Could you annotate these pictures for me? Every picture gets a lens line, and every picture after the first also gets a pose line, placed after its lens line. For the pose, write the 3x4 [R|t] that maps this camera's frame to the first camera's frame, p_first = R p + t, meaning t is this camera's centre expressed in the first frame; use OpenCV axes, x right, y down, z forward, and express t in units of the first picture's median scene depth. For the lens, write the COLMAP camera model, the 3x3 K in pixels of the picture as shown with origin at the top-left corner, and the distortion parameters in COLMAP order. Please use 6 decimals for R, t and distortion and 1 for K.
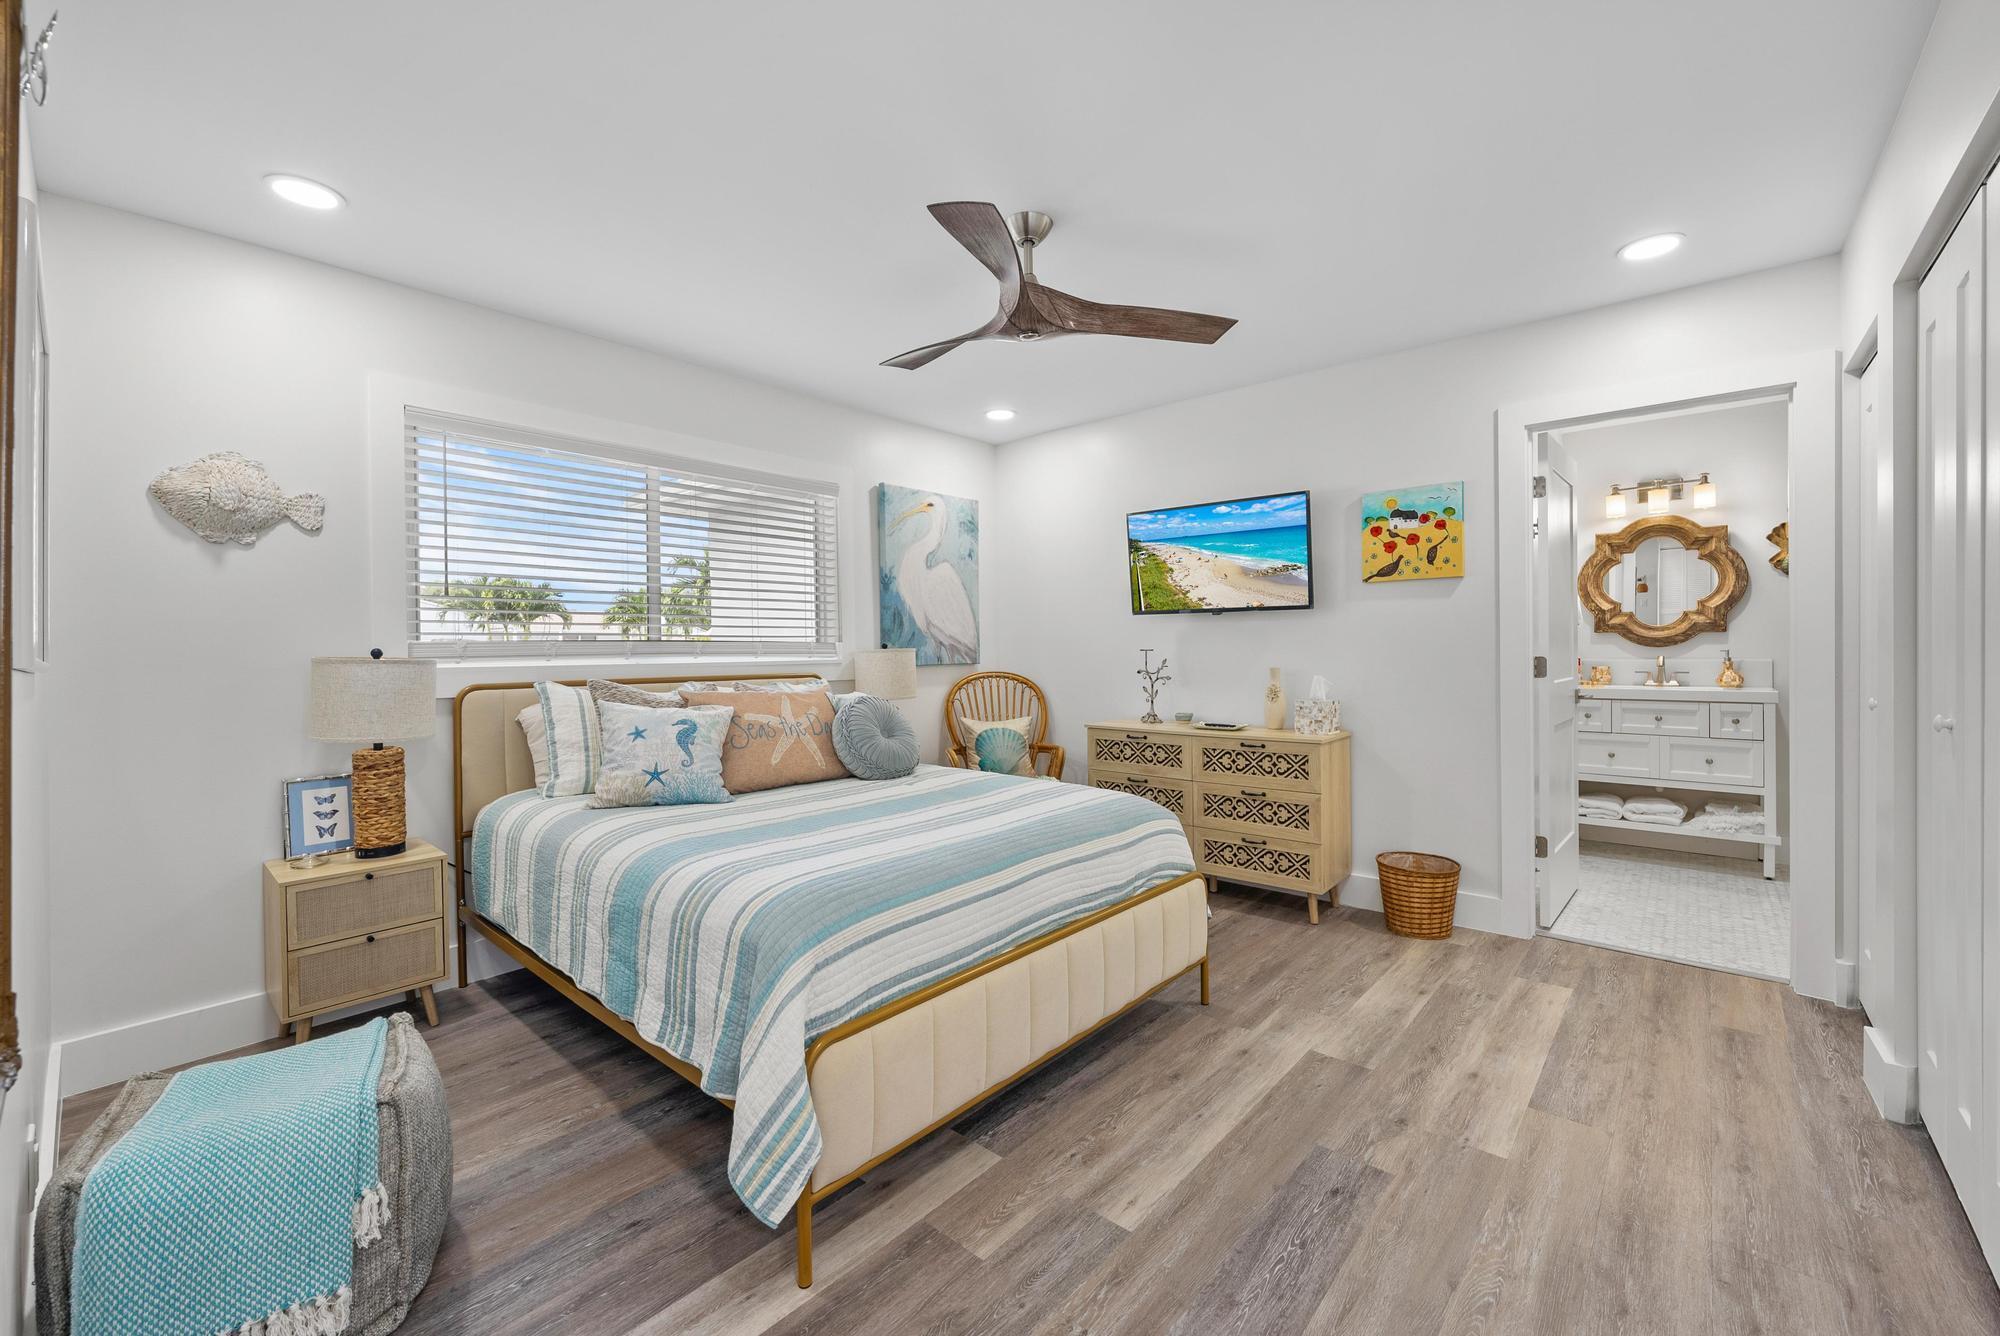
lens RADIAL K [[777.1, 0, 1005.5], [0, 777.1, 653.6], [0, 0, 1]] dist [-0.000937, -0.000059]
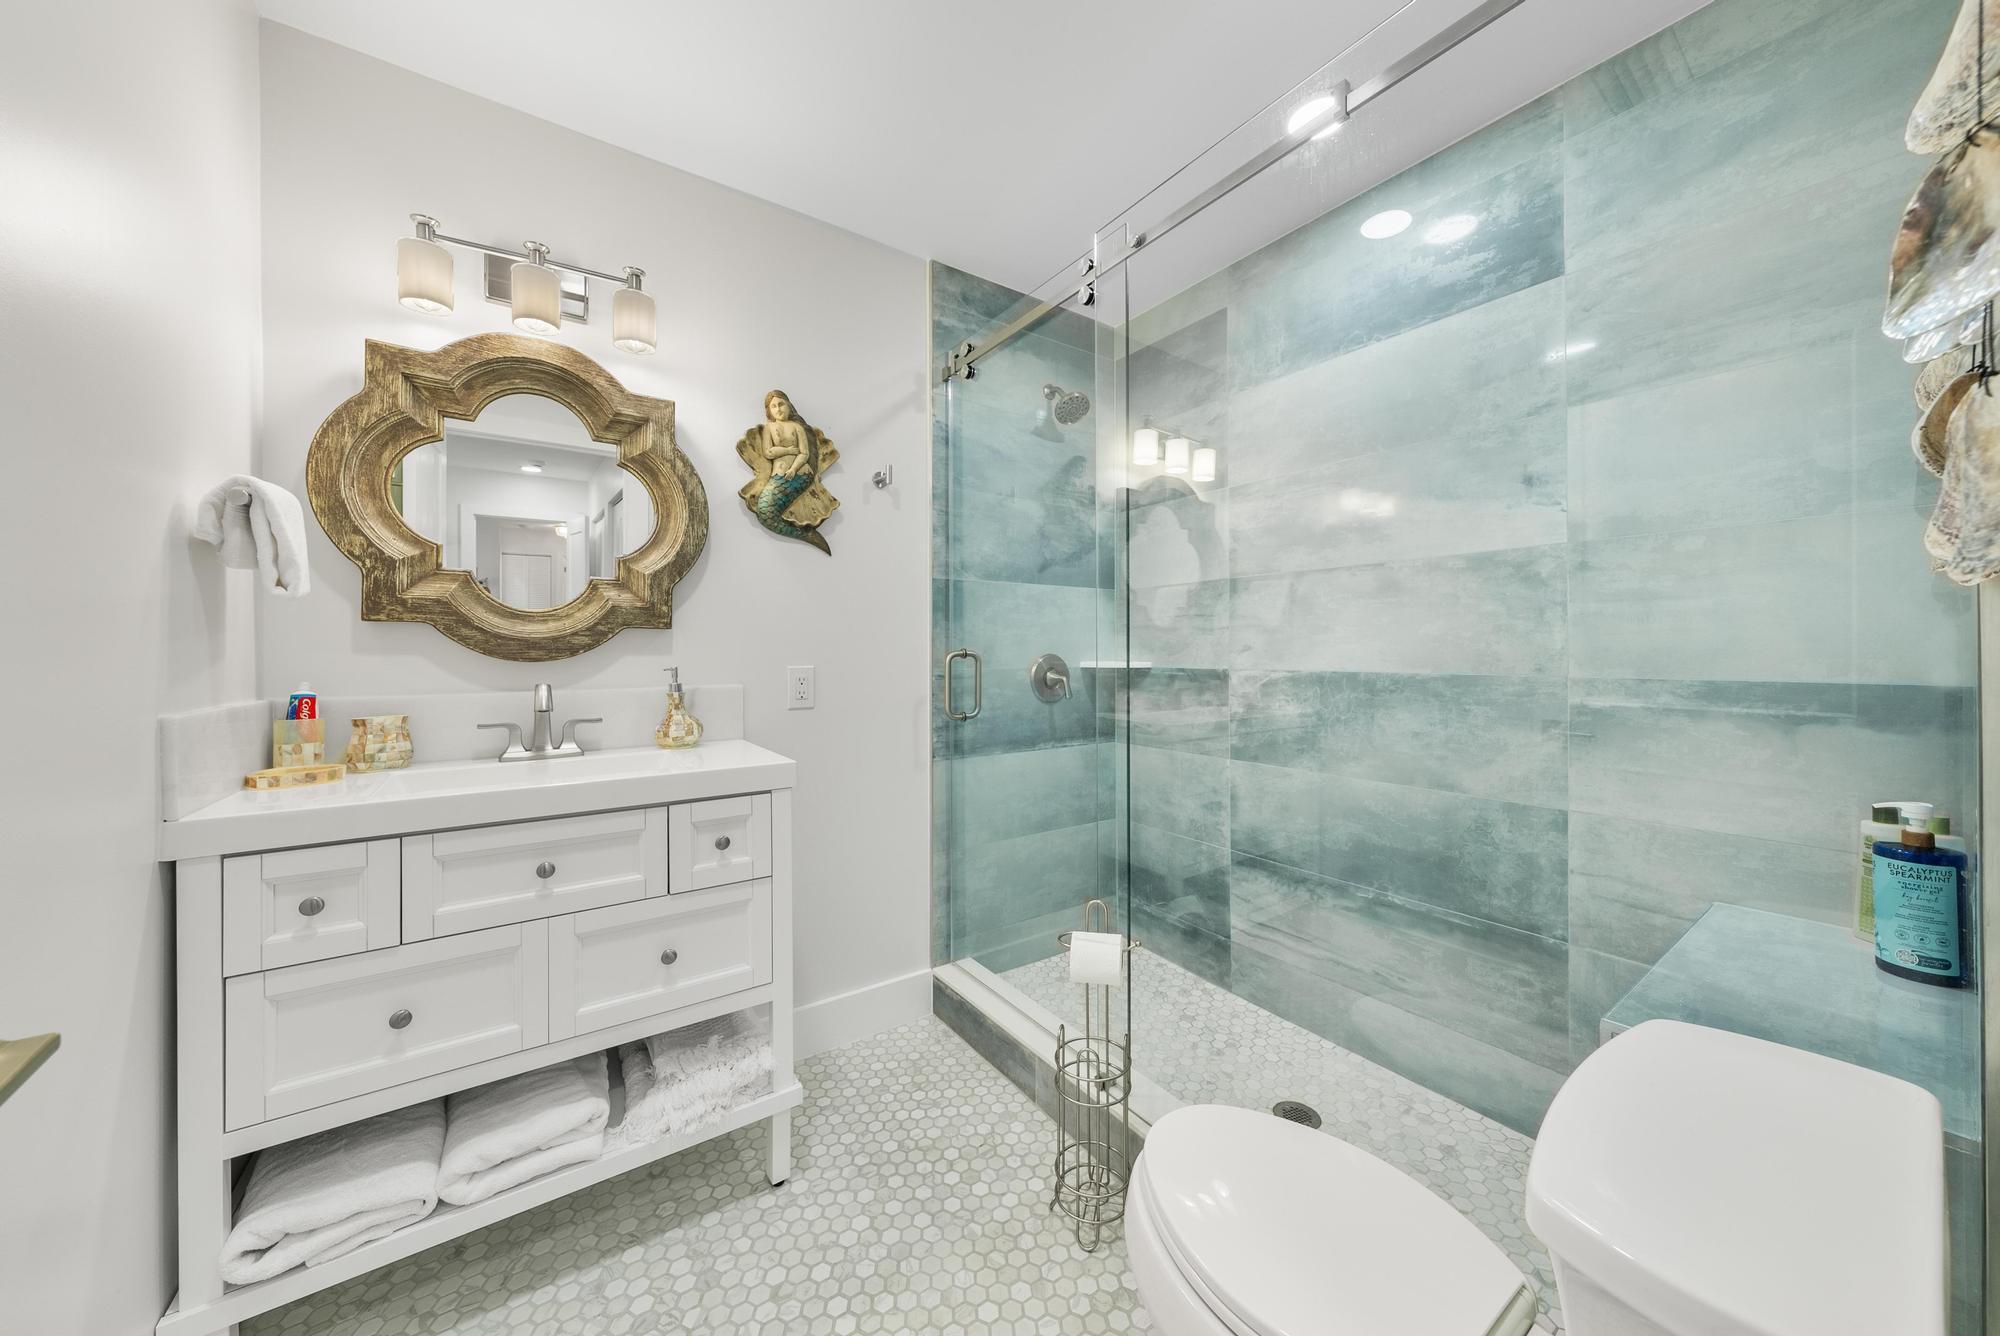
lens RADIAL K [[657.3, 0, 1006.9], [0, 657.3, 647.7], [0, 0, 1]] dist [0.000956, 0.000055]
pose [[0.201178, 0.010134, 0.979502, 0.531187], [0.004058, 0.999929, -0.011179, -0.010356], [-0.979546, 0.006224, 0.201123, 0.661105]]
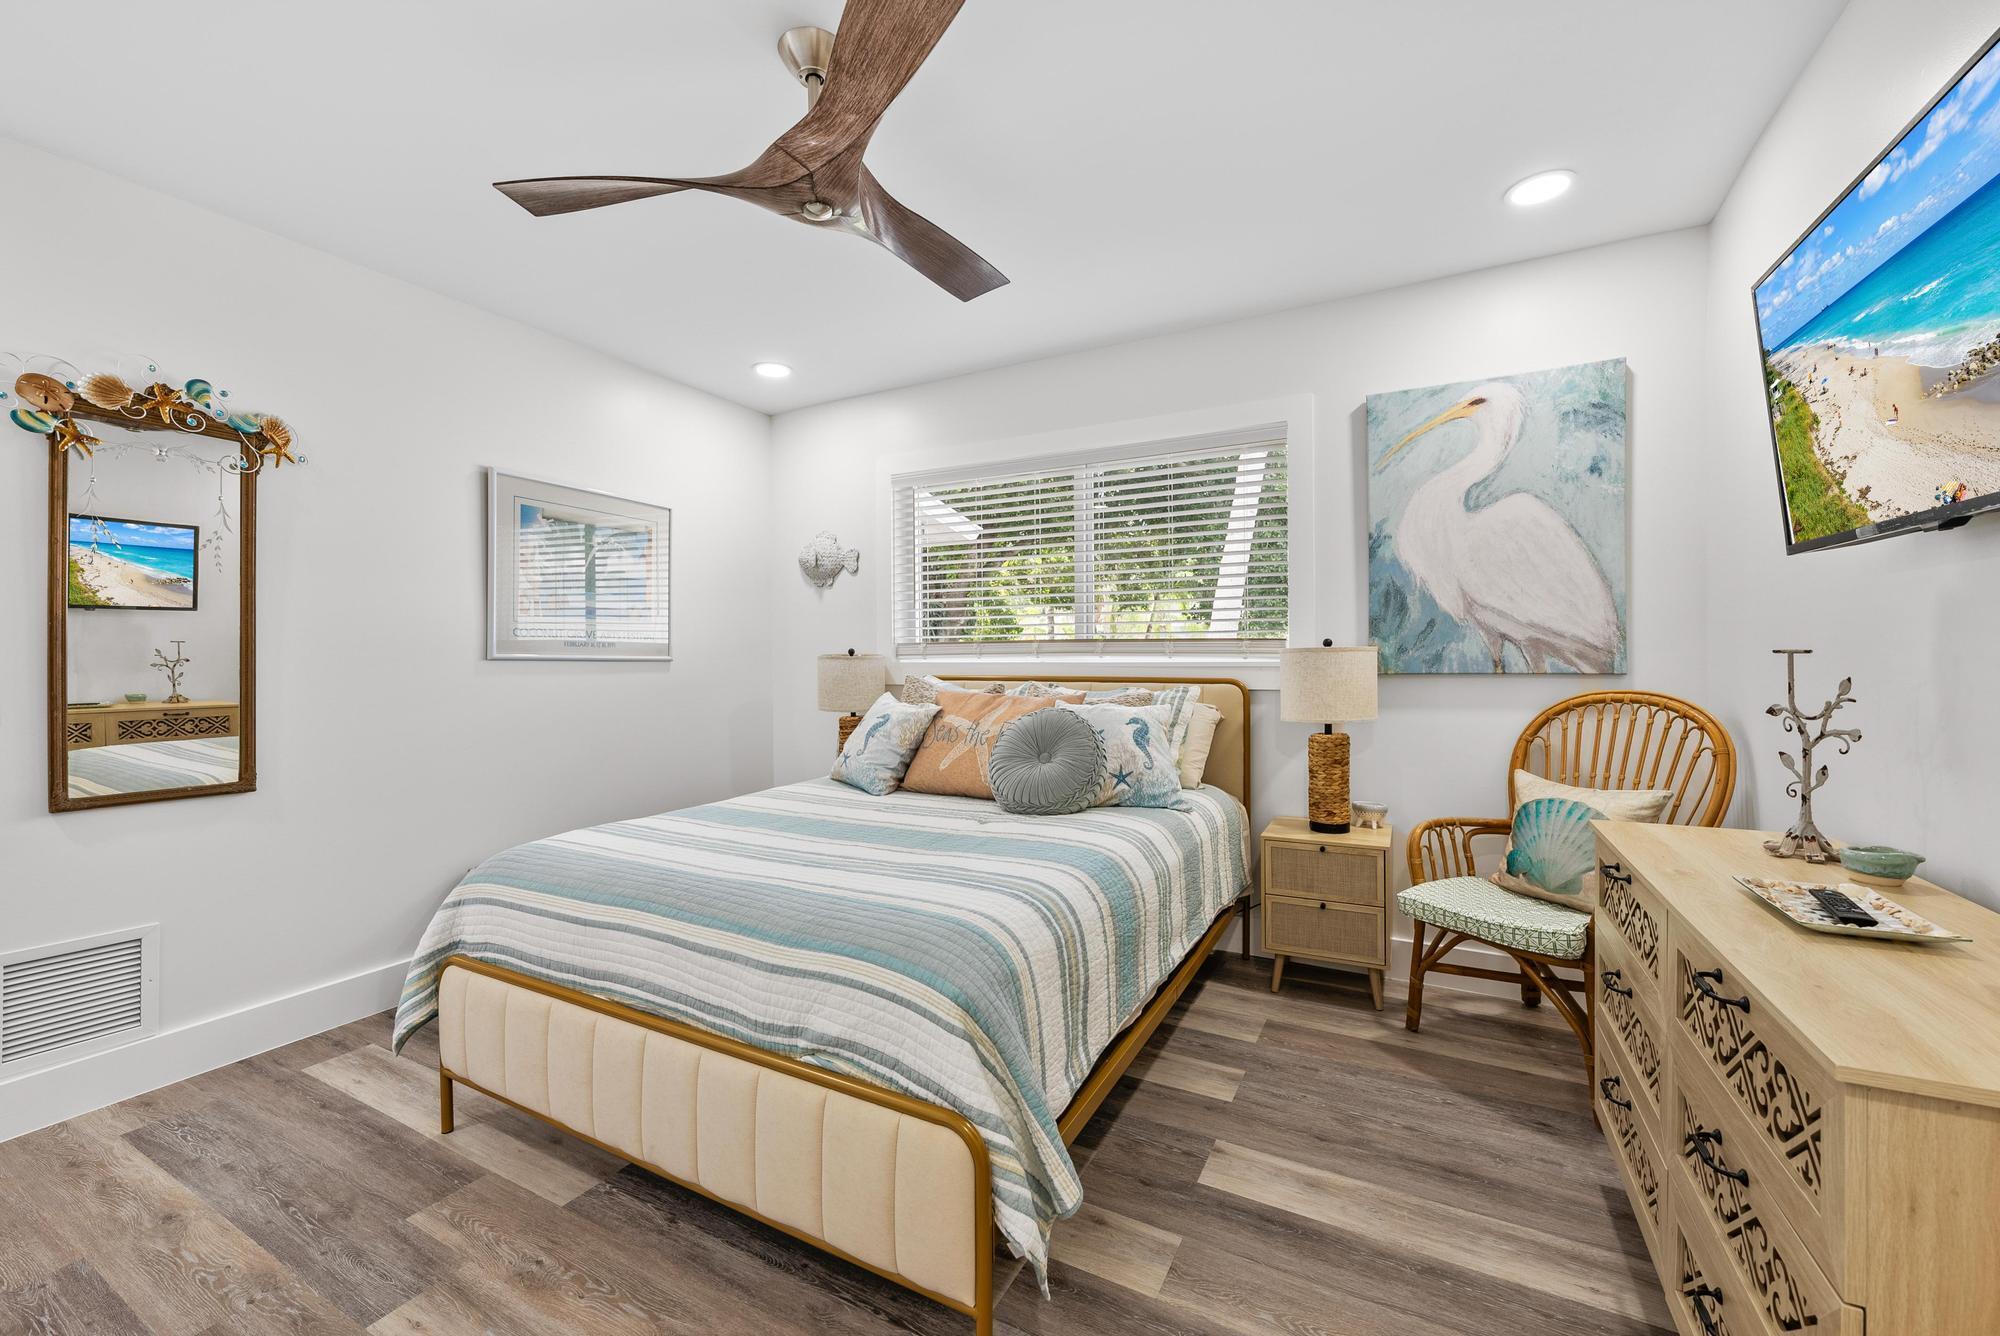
lens RADIAL K [[793.5, 0, 1014.3], [0, 793.5, 669.6], [0, 0, 1]] dist [-0.003206, 0.000300]
pose [[0.246148, 0.027565, -0.968840, 1.338569], [-0.001707, 0.999606, 0.028007, -0.016905], [0.969231, -0.005240, 0.246098, 1.698853]]
